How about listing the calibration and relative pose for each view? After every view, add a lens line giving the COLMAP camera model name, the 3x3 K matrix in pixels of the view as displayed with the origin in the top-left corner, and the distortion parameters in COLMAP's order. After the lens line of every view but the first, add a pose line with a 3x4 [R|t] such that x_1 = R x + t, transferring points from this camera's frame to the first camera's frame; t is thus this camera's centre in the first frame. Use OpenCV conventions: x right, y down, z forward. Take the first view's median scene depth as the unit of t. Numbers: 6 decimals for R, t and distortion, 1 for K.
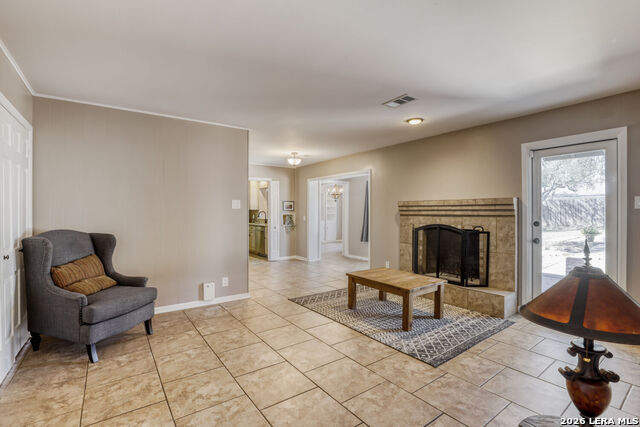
lens RADIAL K [[272.2, 0, 319.2], [0, 272.2, 213.7], [0, 0, 1]] dist [-0.019684, 0.000072]
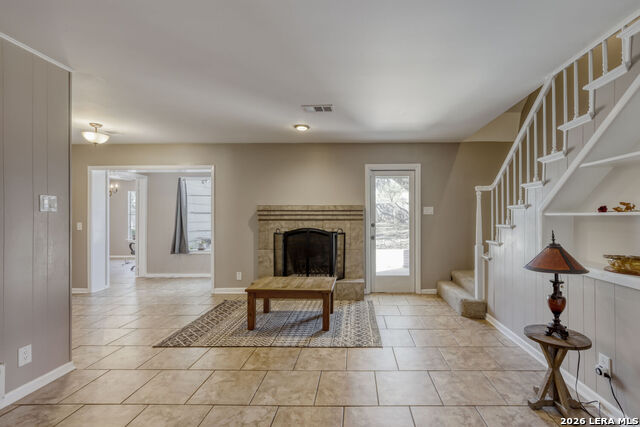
lens RADIAL K [[295.0, 0, 332.9], [0, 295.0, 216.1], [0, 0, 1]] dist [-0.005465, 0.000086]
pose [[0.622627, 0.000183, 0.782519, -0.446800], [0.006270, 0.999967, -0.005222, -0.001522], [-0.782494, 0.008158, 0.622605, 0.219701]]
